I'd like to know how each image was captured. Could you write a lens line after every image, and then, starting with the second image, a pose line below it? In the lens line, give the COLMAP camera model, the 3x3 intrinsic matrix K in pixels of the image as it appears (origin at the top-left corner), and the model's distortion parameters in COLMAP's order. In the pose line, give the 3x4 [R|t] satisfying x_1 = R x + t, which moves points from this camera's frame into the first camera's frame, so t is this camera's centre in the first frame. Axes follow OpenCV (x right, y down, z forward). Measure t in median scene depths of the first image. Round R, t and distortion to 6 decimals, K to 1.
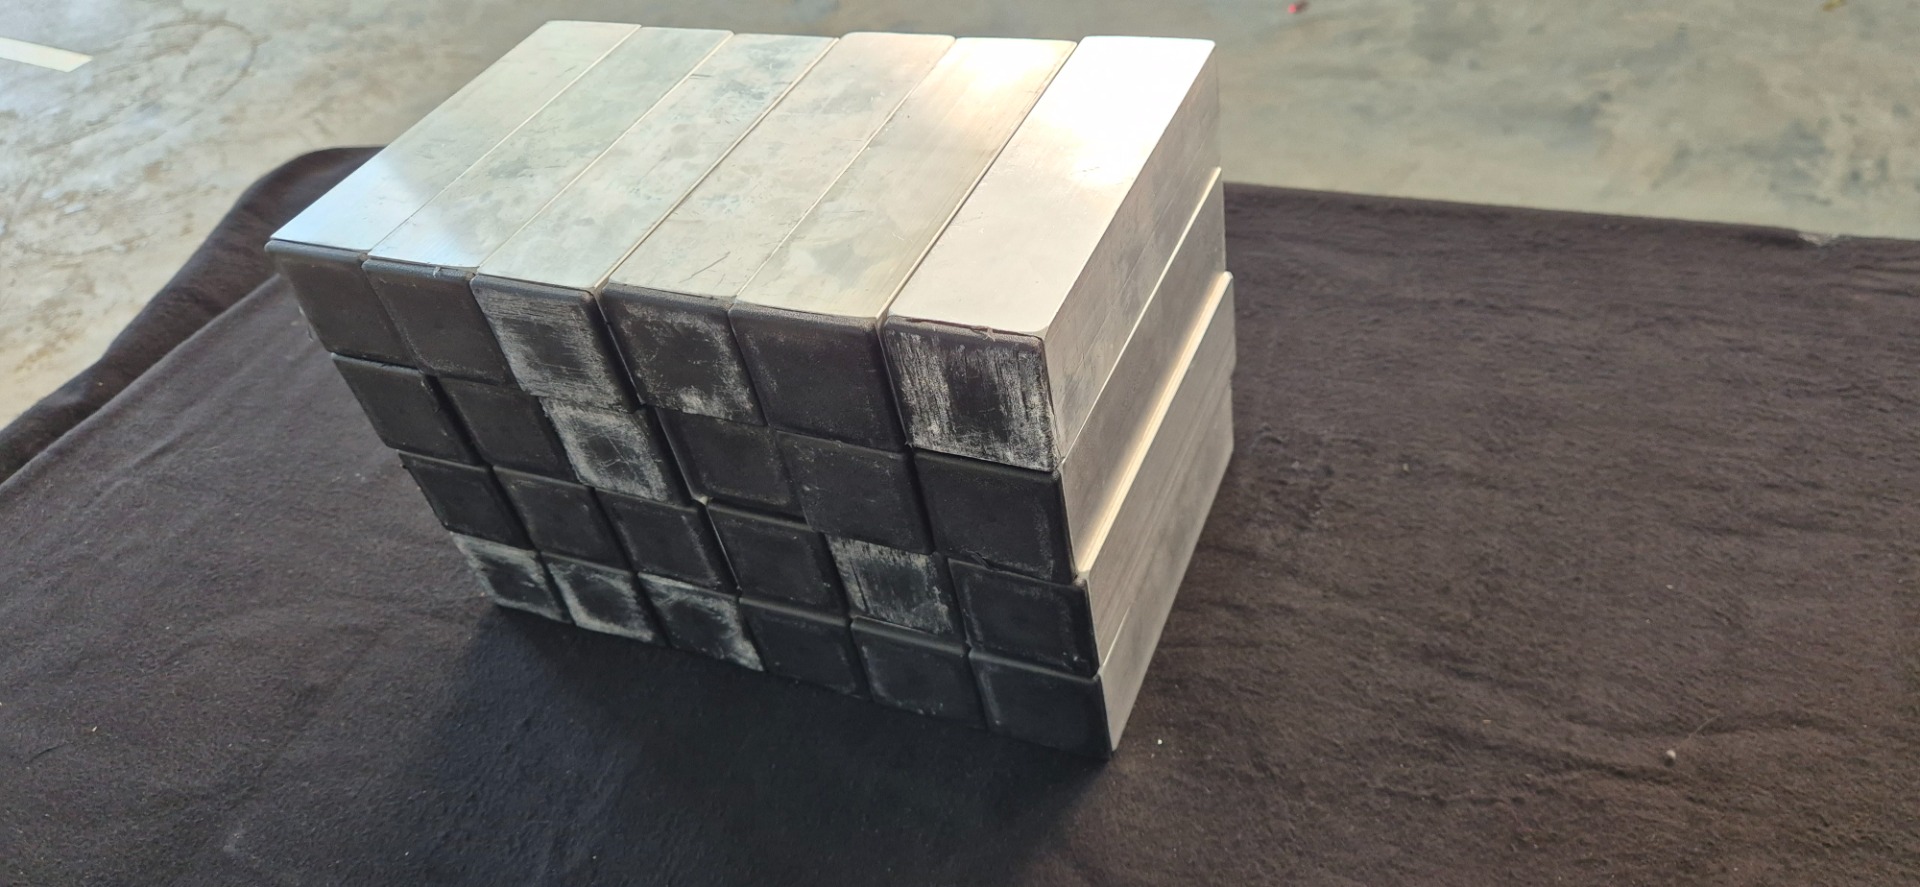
lens RADIAL K [[1337.7, 0, 966.4], [0, 1337.7, 462.2], [0, 0, 1]] dist [0.054806, -0.076711]
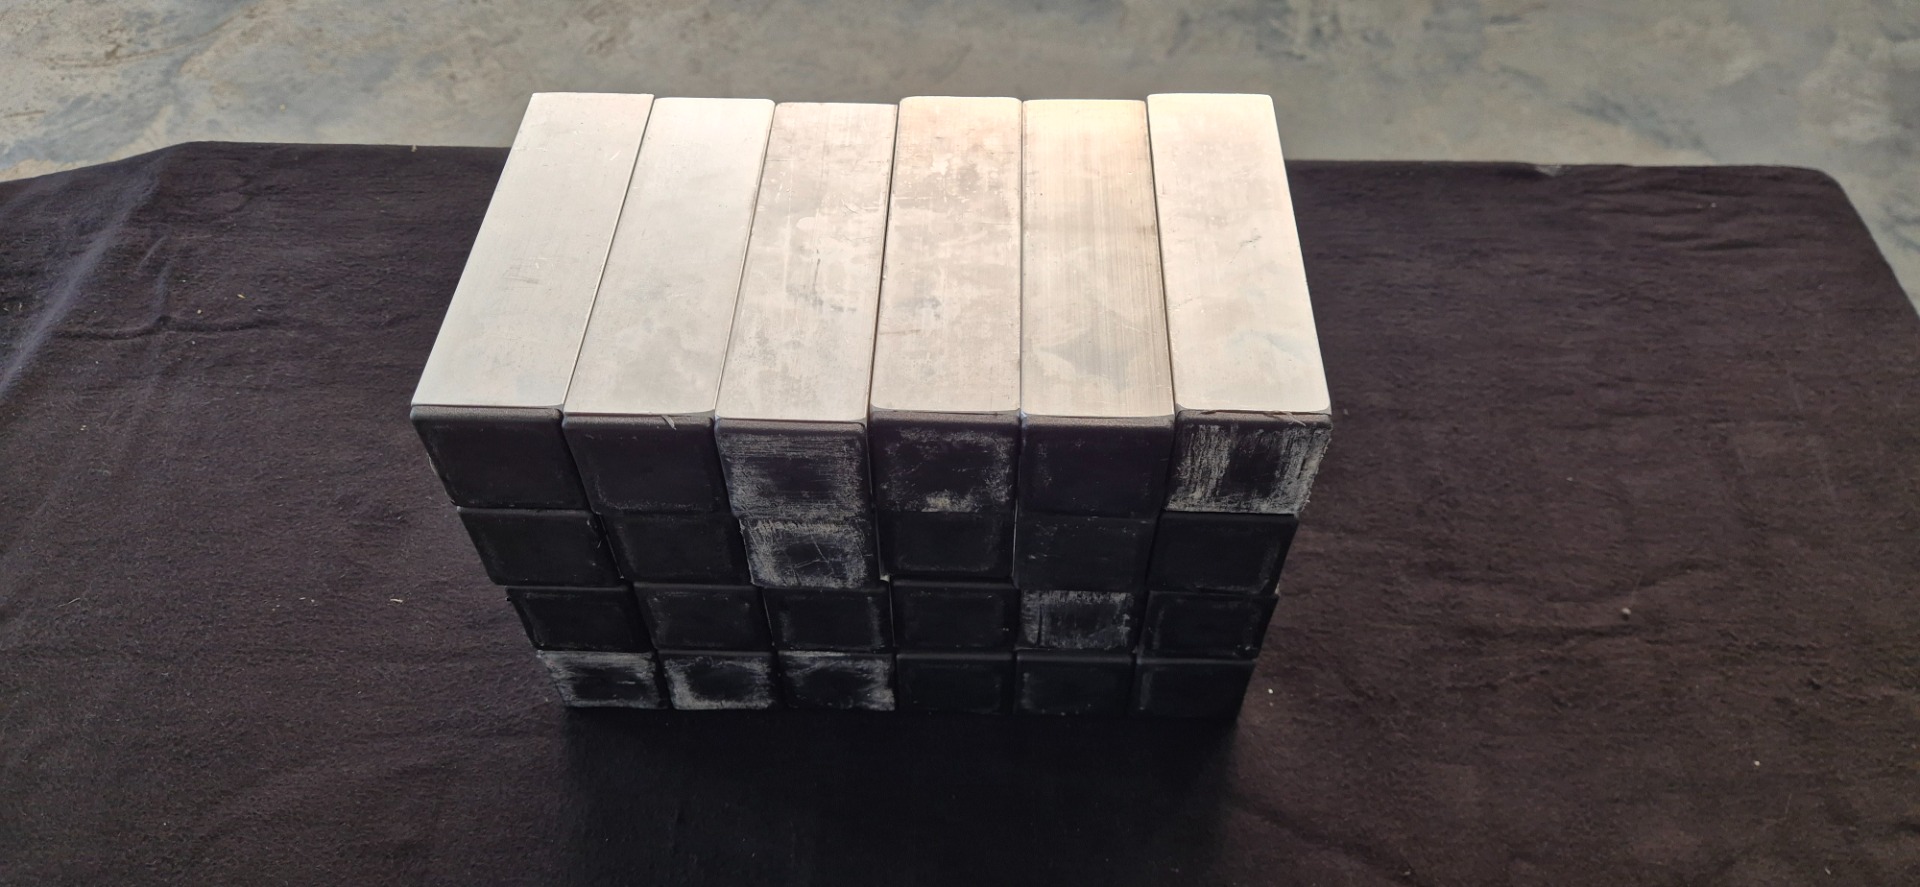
lens RADIAL K [[1318.5, 0, 967.4], [0, 1318.5, 473.4], [0, 0, 1]] dist [0.058925, -0.078749]
pose [[0.915731, -0.188072, 0.355056, -0.430479], [0.146301, 0.979097, 0.141299, -0.165719], [-0.374208, -0.077447, 0.924105, 0.026830]]
